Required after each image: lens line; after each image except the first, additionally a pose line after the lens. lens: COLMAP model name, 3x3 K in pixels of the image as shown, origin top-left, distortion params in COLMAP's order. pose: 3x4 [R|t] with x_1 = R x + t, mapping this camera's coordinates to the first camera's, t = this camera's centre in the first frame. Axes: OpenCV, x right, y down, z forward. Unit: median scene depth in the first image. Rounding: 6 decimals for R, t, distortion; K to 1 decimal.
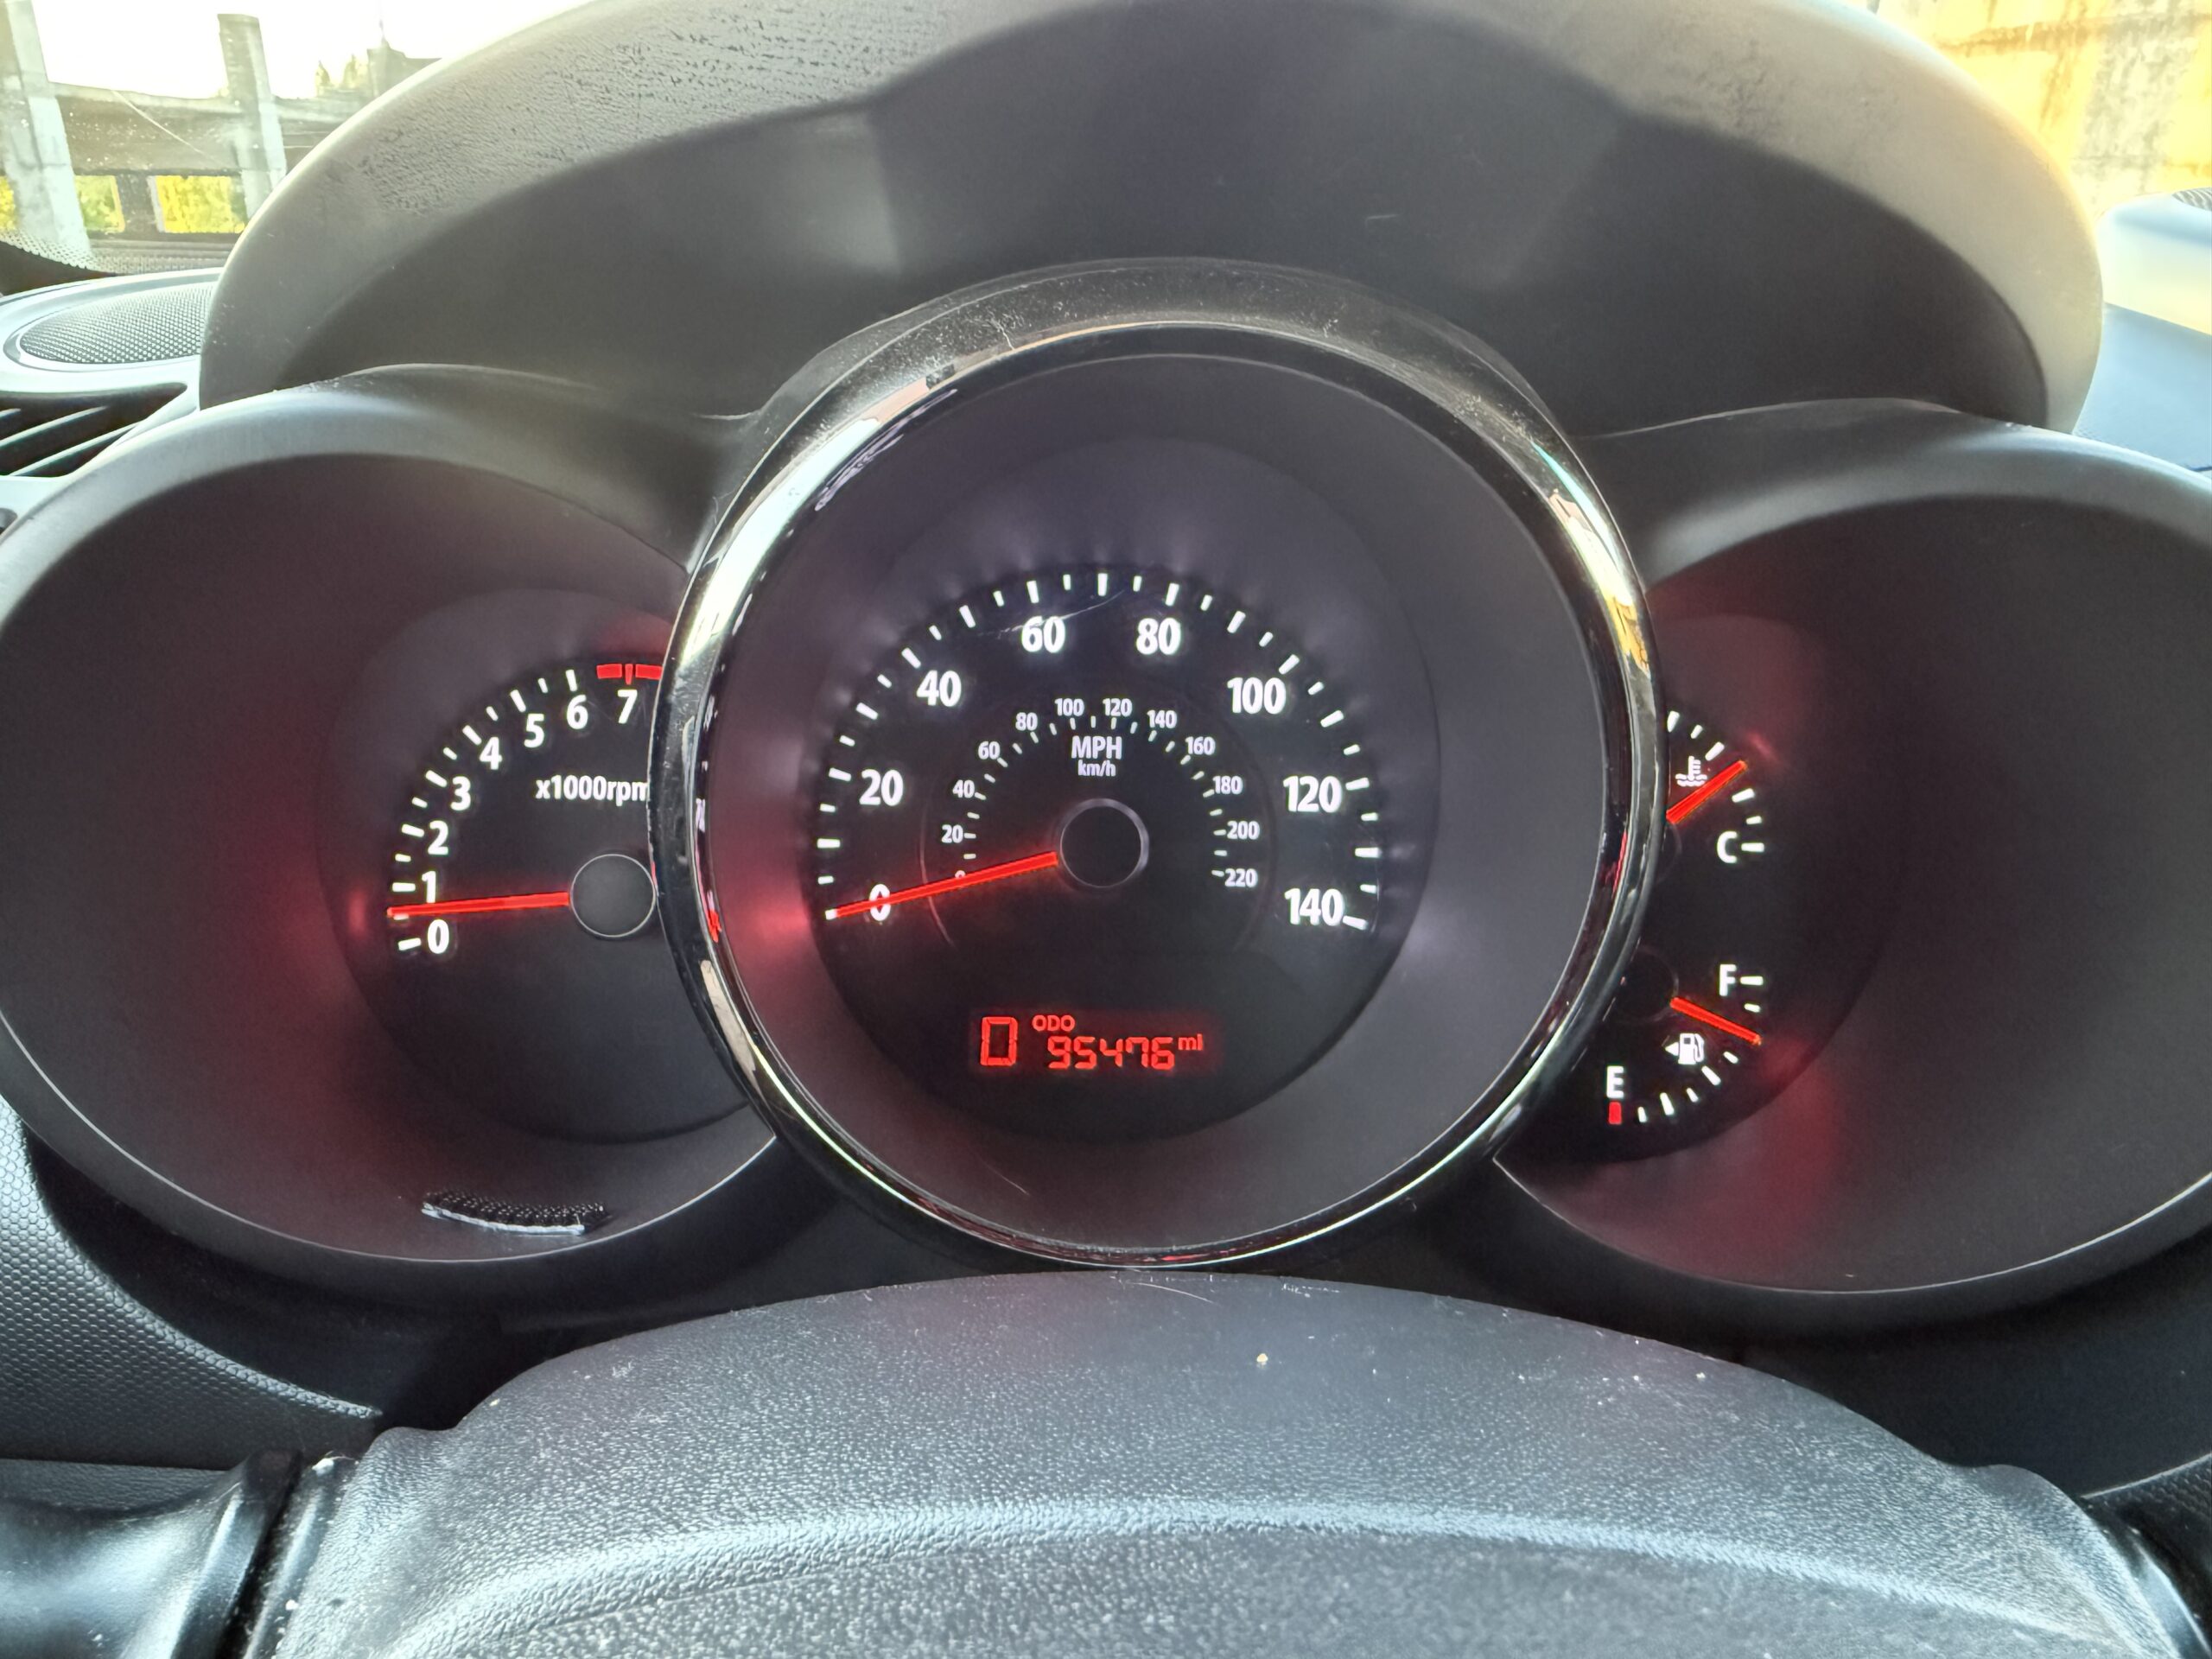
lens RADIAL K [[1465.5, 0, 1097.8], [0, 1465.5, 827.4], [0, 0, 1]] dist [0.001011, -0.000738]
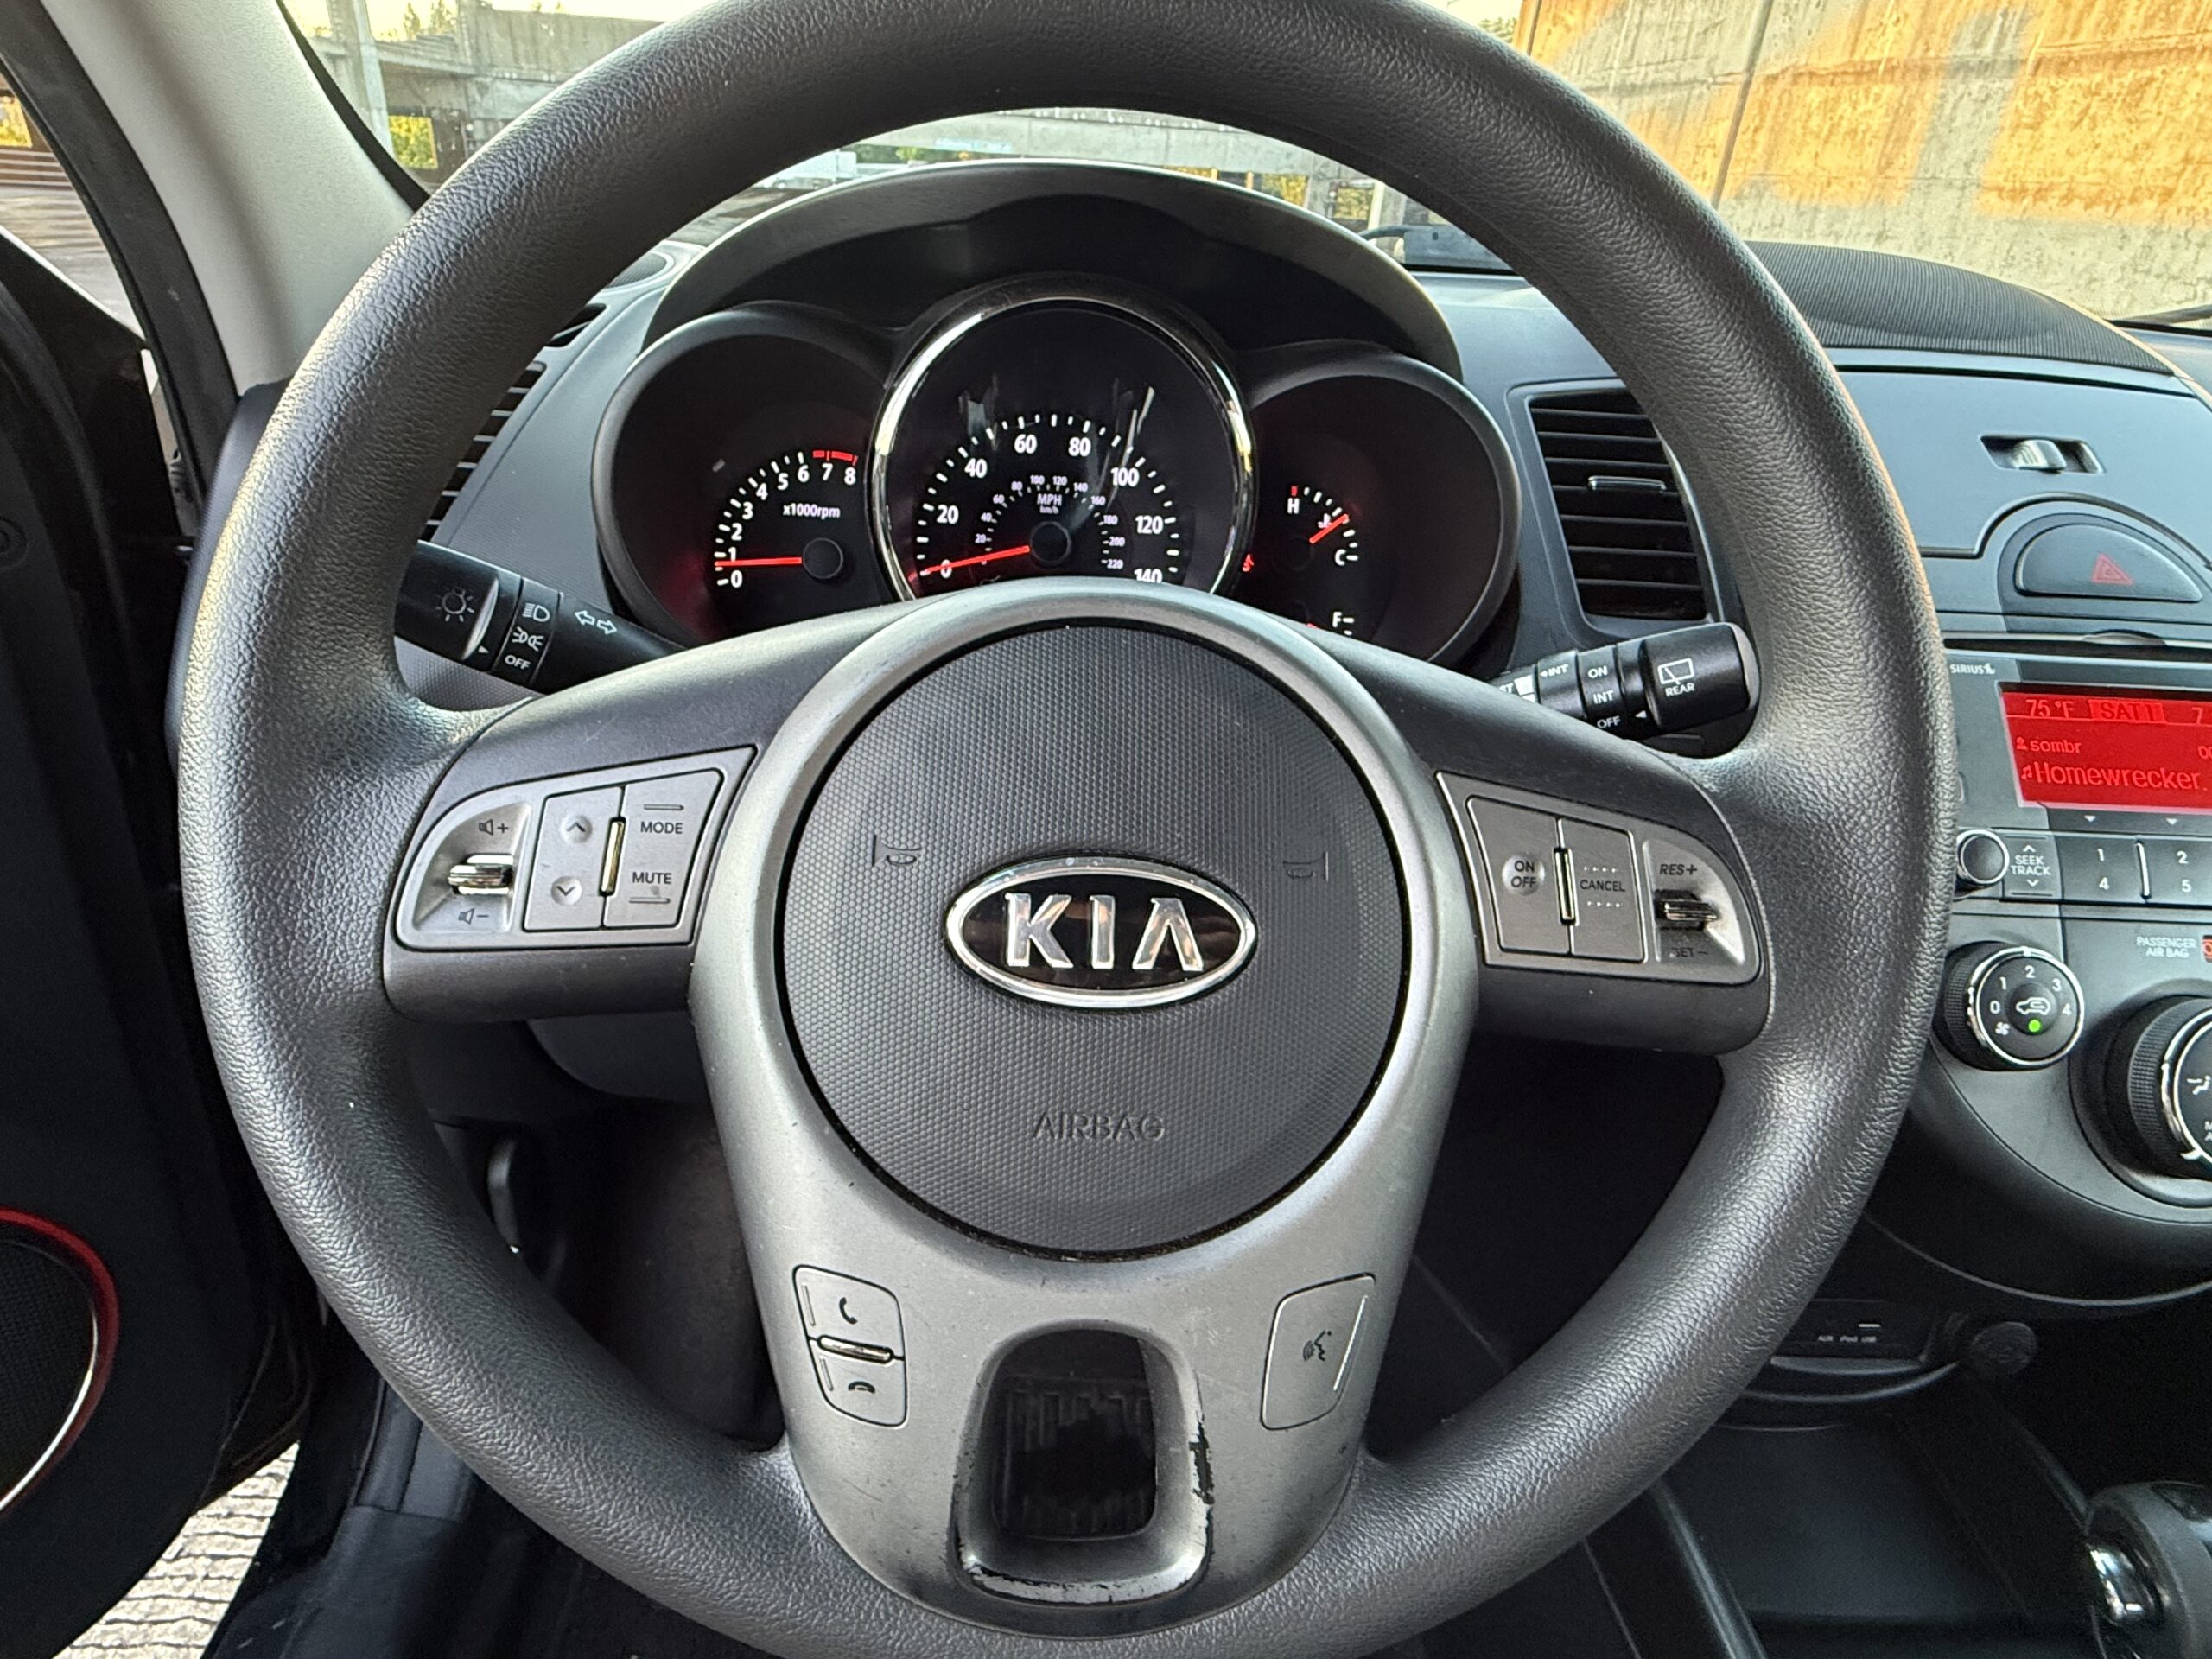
lens RADIAL K [[1234.8, 0, 1120.3], [0, 1234.8, 833.9], [0, 0, 1]] dist [-0.005336, 0.002119]
pose [[0.999078, 0.031354, 0.029318, 0.064789], [-0.033856, 0.995444, 0.089140, 0.265503], [-0.026389, -0.090050, 0.995588, -0.830581]]
